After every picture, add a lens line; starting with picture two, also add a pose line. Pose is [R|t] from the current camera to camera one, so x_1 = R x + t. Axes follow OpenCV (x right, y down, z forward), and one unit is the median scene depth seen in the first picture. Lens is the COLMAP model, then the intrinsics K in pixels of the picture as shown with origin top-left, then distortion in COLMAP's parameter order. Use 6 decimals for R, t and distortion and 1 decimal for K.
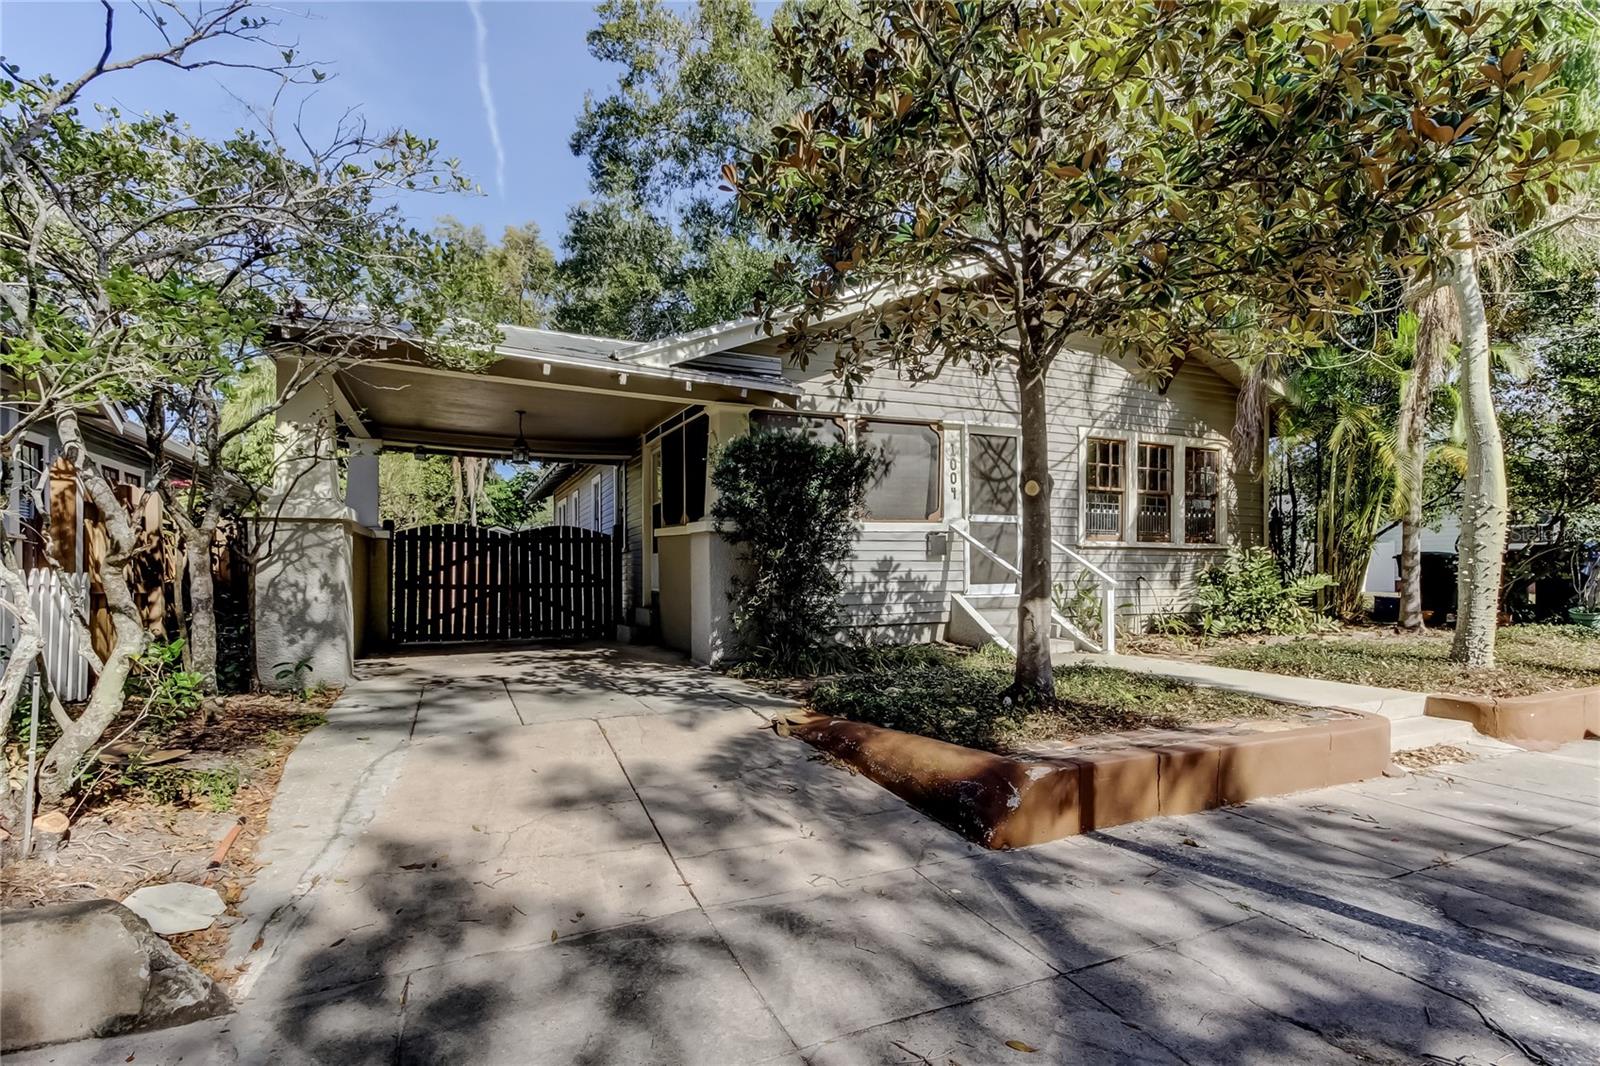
lens RADIAL K [[744.5, 0, 803.9], [0, 744.5, 545.9], [0, 0, 1]] dist [0.001672, 0.000134]
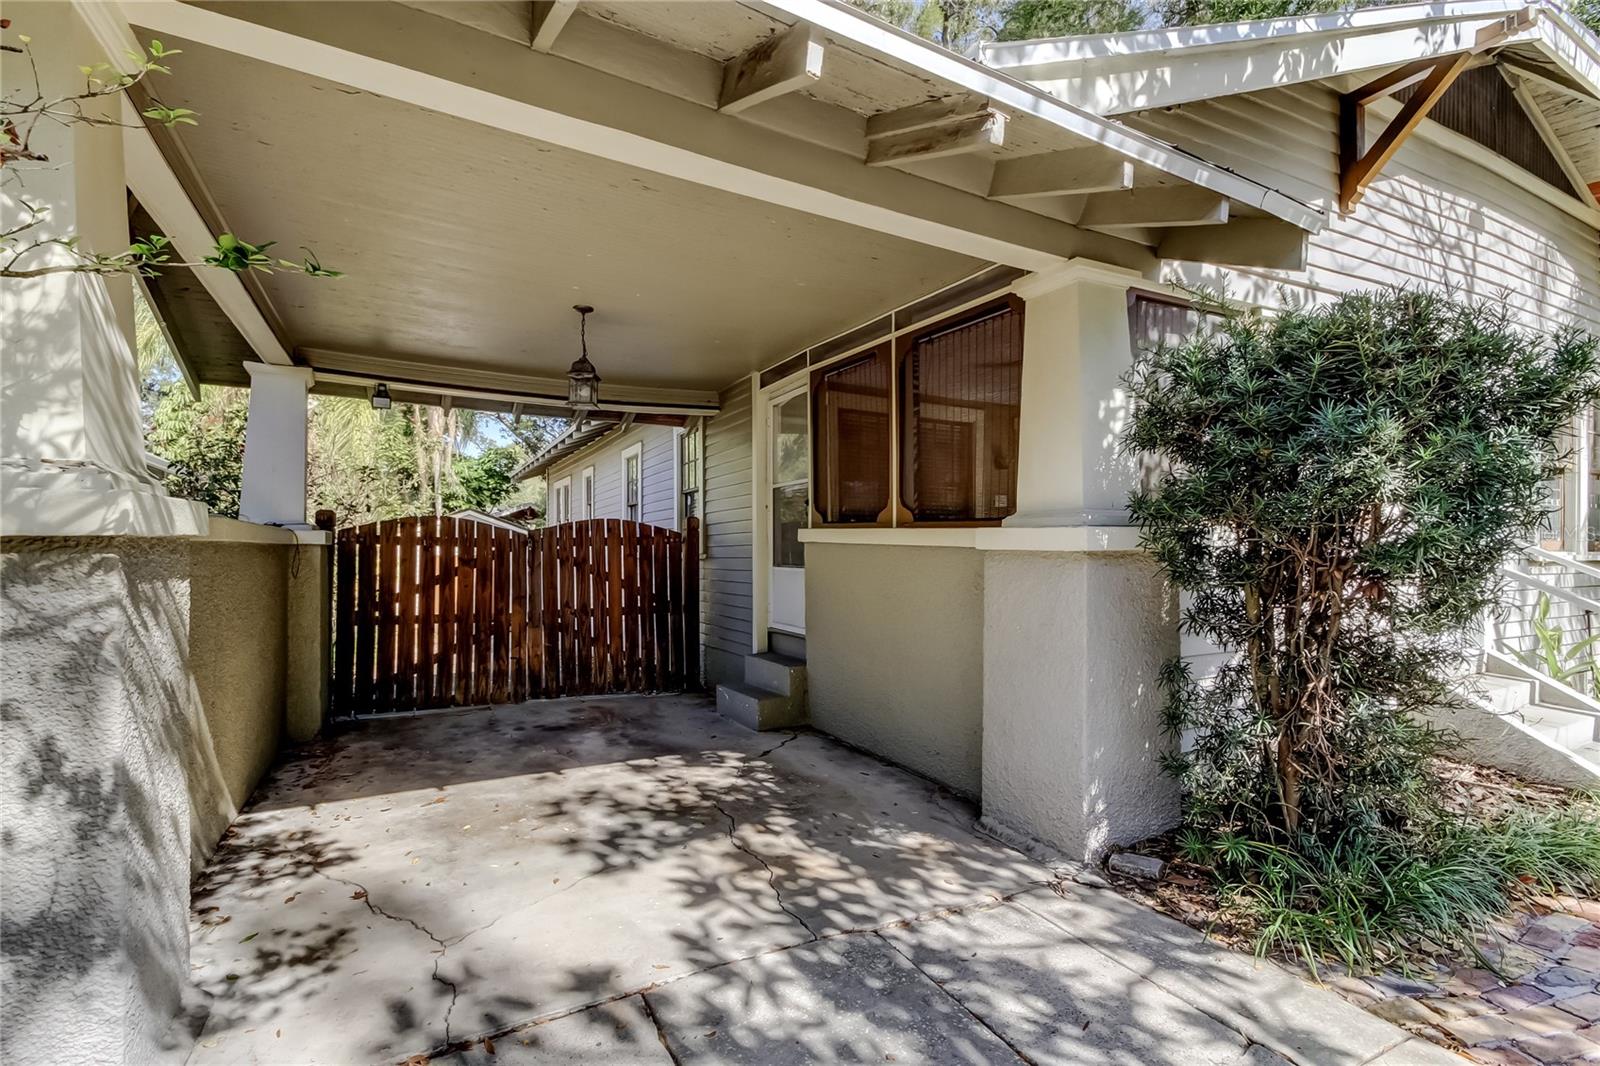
lens RADIAL K [[733.7, 0, 800.0], [0, 733.7, 533.0], [0, 0, 1]] dist [0.005317, 0.001088]
pose [[0.998618, 0.002525, 0.052491, -0.216359], [-0.002950, 0.999964, 0.008016, -0.022830], [-0.052469, -0.008160, 0.998589, 0.404931]]
